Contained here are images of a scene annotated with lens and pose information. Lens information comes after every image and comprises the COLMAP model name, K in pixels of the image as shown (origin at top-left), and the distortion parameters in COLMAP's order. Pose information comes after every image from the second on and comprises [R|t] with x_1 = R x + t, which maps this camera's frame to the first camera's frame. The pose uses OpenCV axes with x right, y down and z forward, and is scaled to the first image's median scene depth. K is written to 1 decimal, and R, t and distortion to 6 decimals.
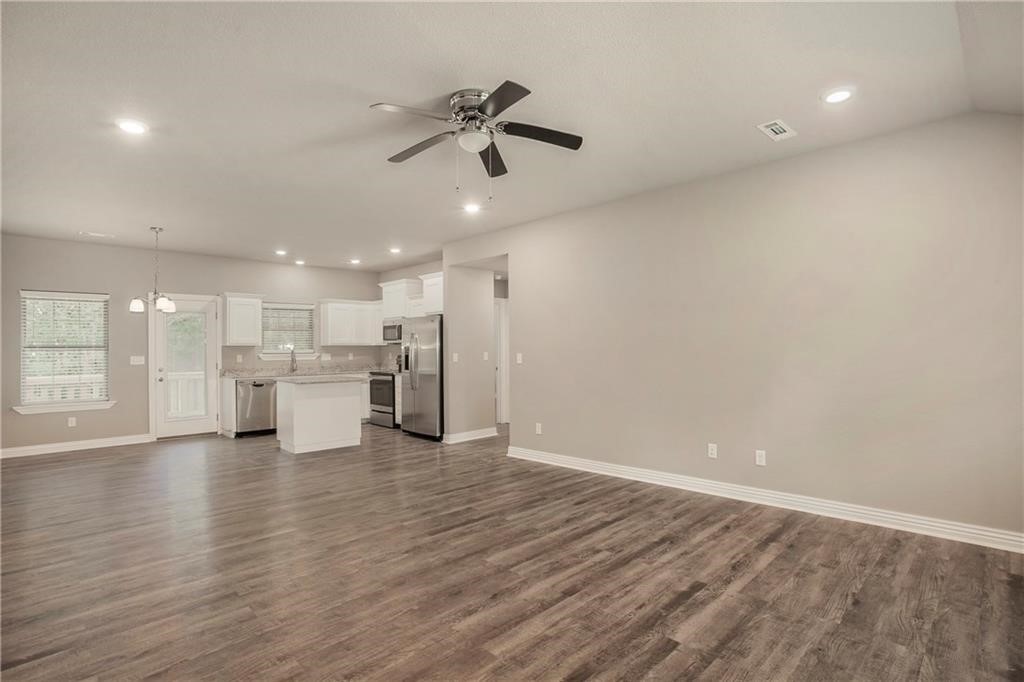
lens RADIAL K [[520.4, 0, 512.0], [0, 520.4, 341.0], [0, 0, 1]] dist [-0.029807, 0.000092]
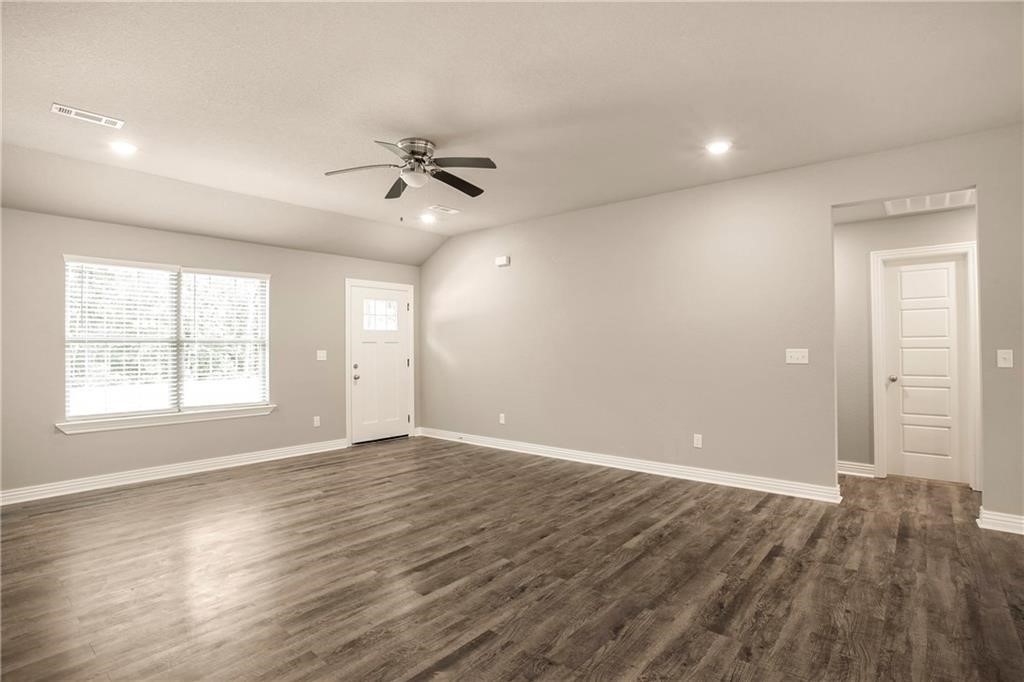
lens RADIAL K [[507.8, 0, 512.0], [0, 507.8, 341.0], [0, 0, 1]] dist [-0.093040, 0.000114]
pose [[-0.995868, 0.018239, -0.088959, -0.178821], [0.019847, 0.999655, -0.017232, 0.028104], [0.088614, -0.018926, -0.995886, 2.077943]]
